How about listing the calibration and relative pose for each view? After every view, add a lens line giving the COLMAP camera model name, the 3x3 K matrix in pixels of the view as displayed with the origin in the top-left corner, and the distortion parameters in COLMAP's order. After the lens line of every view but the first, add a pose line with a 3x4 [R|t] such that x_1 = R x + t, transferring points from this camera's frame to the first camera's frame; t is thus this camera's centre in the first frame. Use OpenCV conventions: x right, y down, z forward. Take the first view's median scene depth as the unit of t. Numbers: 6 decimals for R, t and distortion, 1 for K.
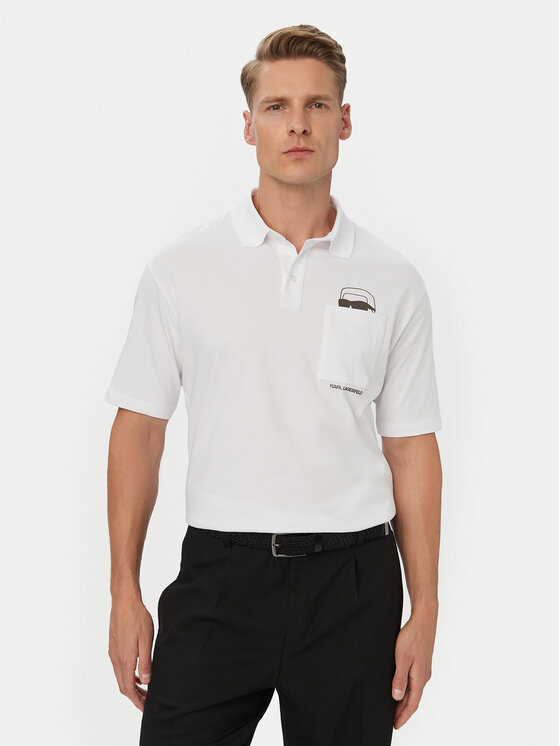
lens RADIAL K [[1050.1, 0, 280.0], [0, 1050.1, 373.0], [0, 0, 1]] dist [0.164899, 0.021260]
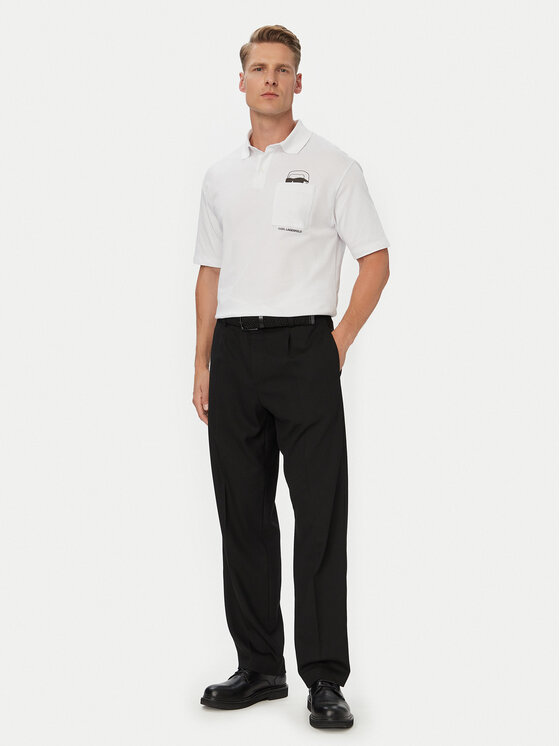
lens RADIAL K [[1050.1, 0, 280.0], [0, 1050.1, 373.0], [0, 0, 1]] dist [0.164899, 0.021260]
pose [[0.995662, 0.069795, 0.061523, -0.041347], [-0.081097, 0.975148, 0.206178, -0.128980], [-0.045604, -0.210273, 0.976578, -0.796576]]
